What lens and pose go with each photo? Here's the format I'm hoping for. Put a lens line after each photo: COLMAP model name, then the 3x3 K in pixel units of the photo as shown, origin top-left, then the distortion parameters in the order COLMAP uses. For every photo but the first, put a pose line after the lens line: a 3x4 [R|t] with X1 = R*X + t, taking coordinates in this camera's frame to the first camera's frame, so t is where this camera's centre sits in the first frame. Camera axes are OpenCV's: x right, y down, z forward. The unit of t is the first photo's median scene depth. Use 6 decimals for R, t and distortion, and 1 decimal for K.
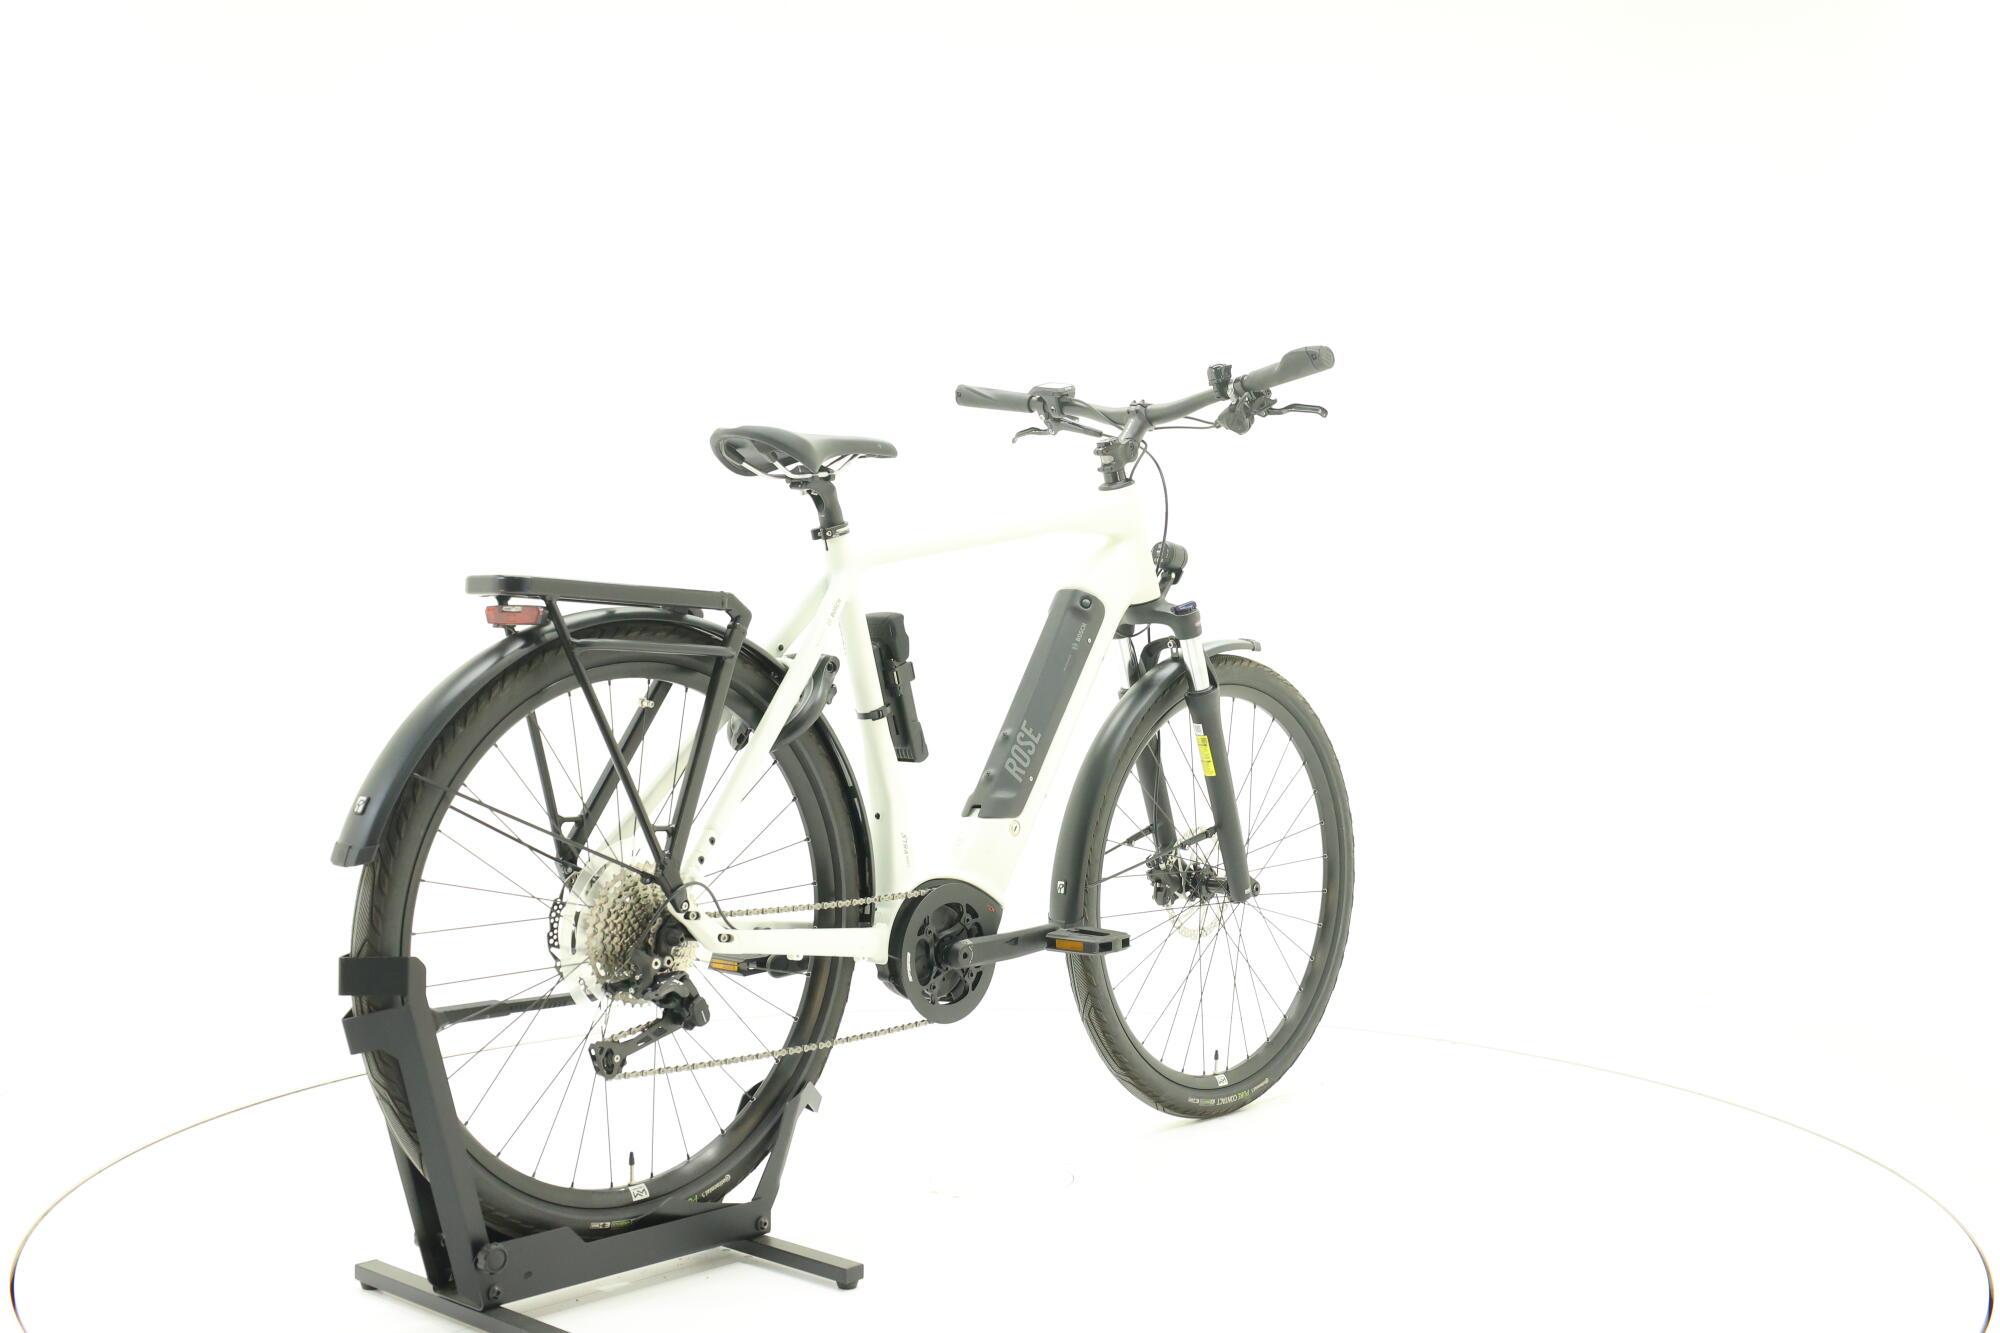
lens RADIAL K [[2144.2, 0, 1004.4], [0, 2144.2, 668.3], [0, 0, 1]] dist [-0.022913, 0.000000]
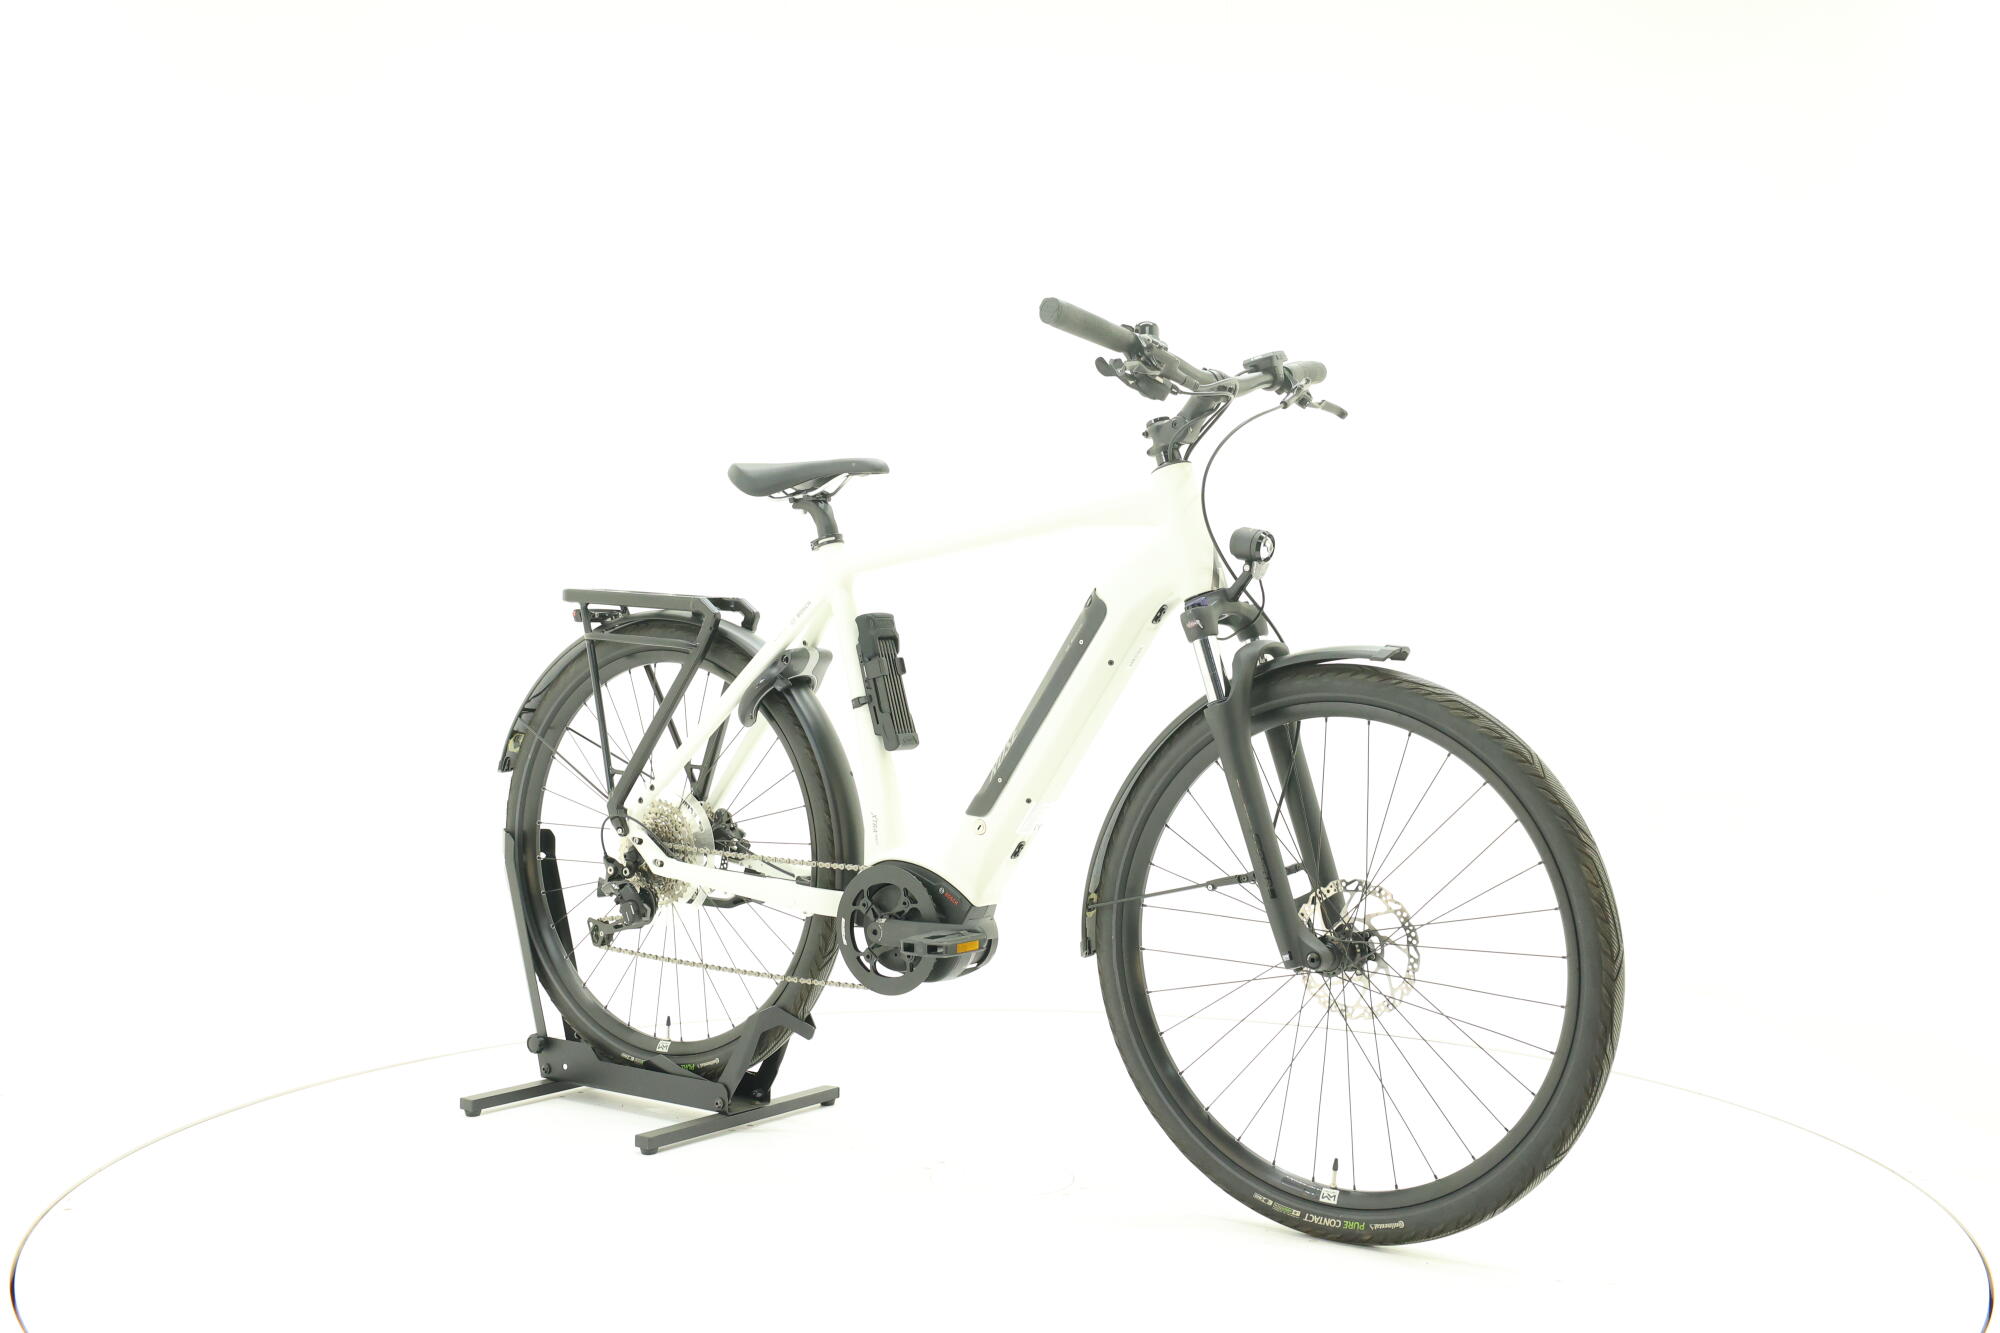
lens RADIAL K [[2144.2, 0, 991.4], [0, 2144.2, 653.2], [0, 0, 1]] dist [-0.022913, 0.000000]
pose [[0.108413, 0.020607, -0.993892, 1.092747], [-0.019725, 0.999633, 0.018574, -0.027590], [0.993910, 0.017591, 0.108780, 0.978582]]
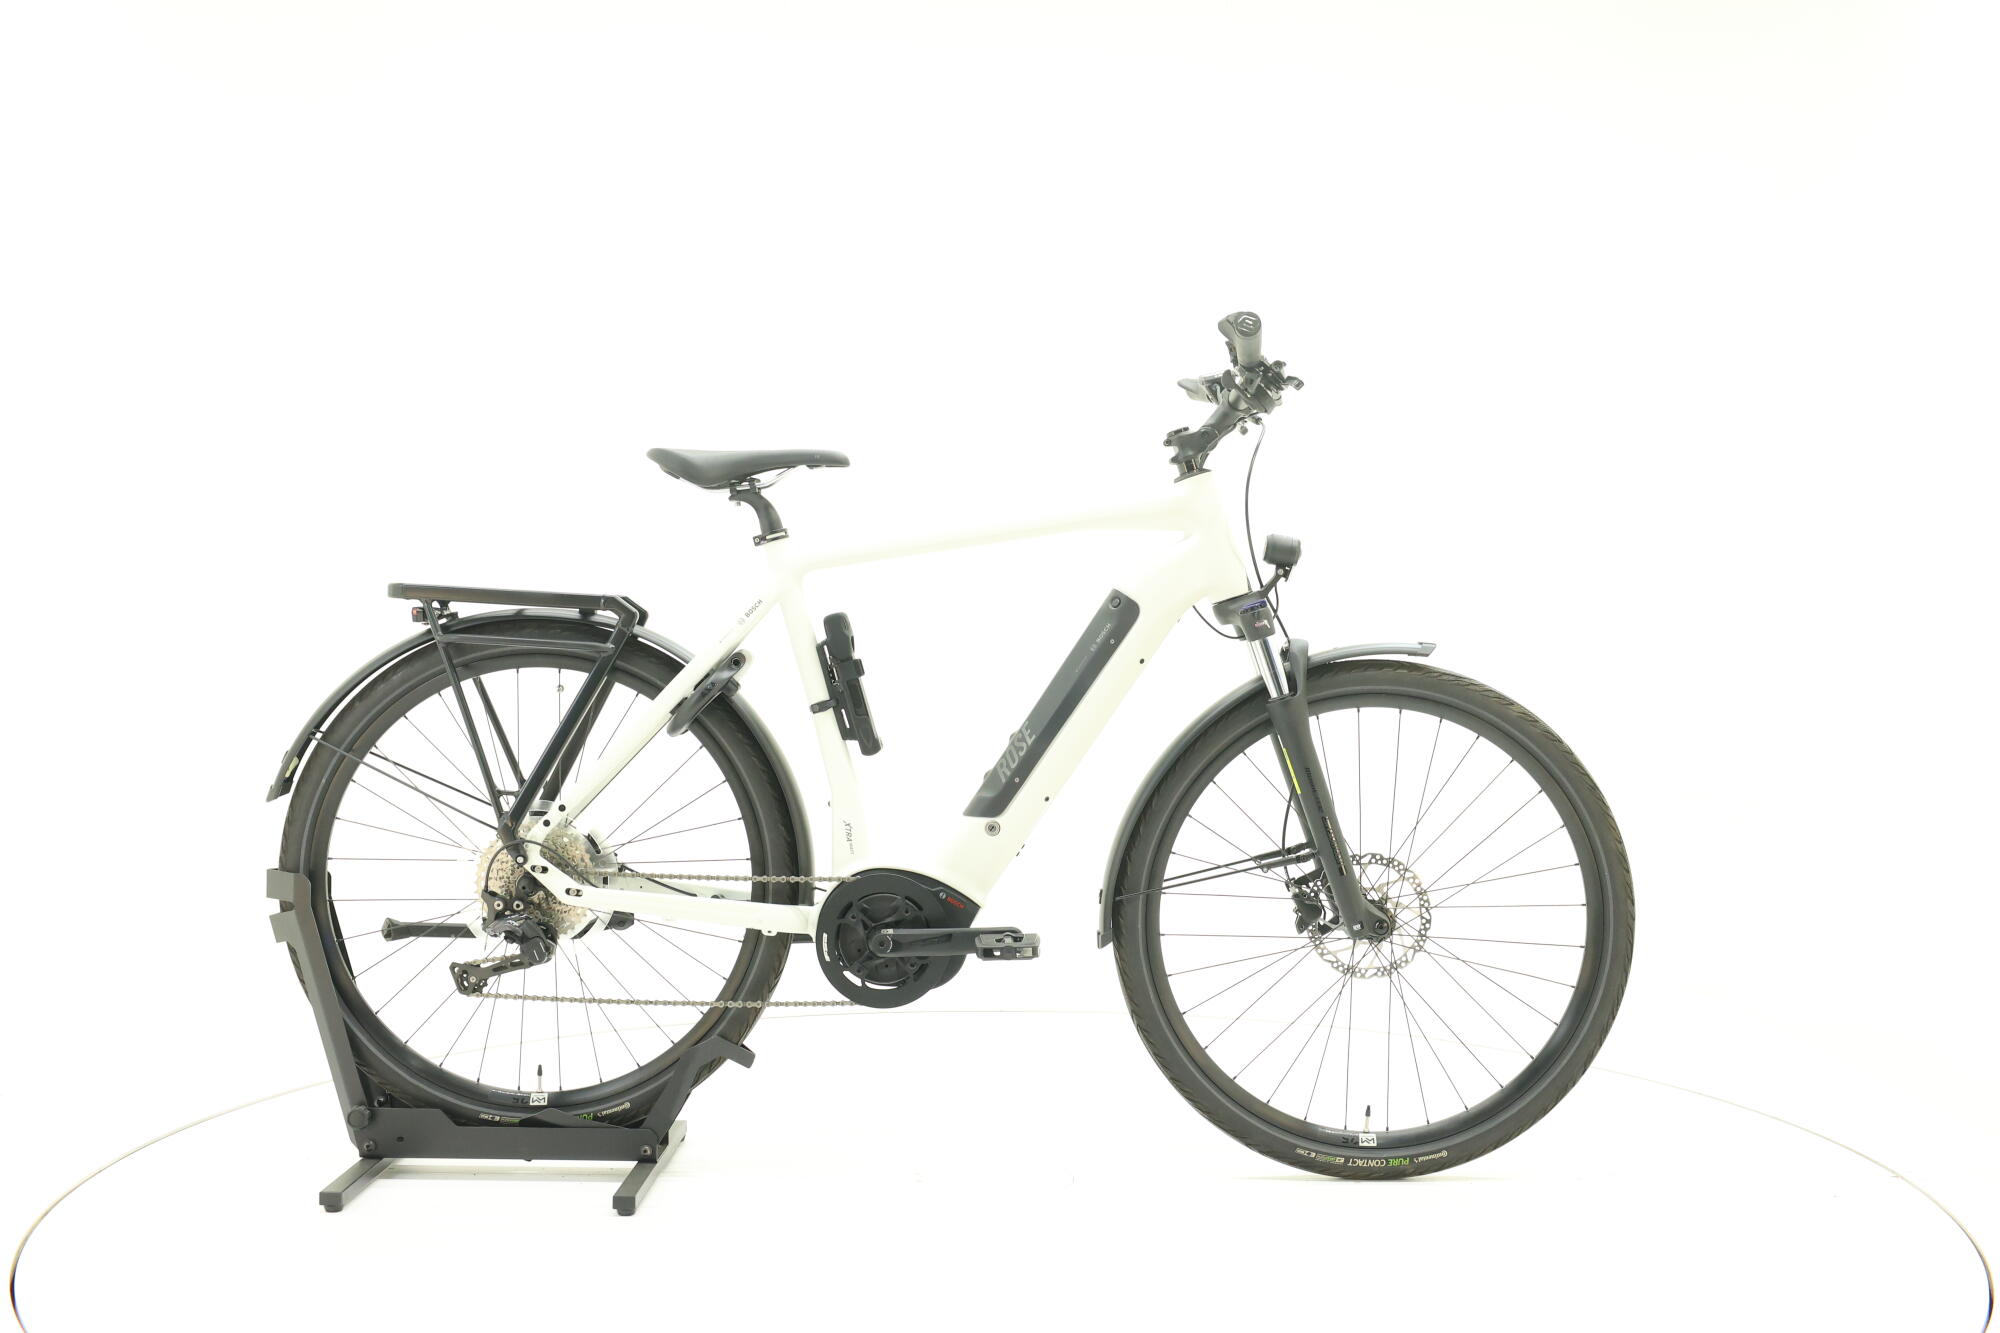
lens RADIAL K [[2144.2, 0, 1043.6], [0, 2144.2, 623.7], [0, 0, 1]] dist [-0.022913, 0.000000]
pose [[0.664878, 0.002616, -0.746947, 0.838089], [-0.018403, 0.999748, -0.012880, -0.008613], [0.746725, 0.022309, 0.664759, 0.383858]]
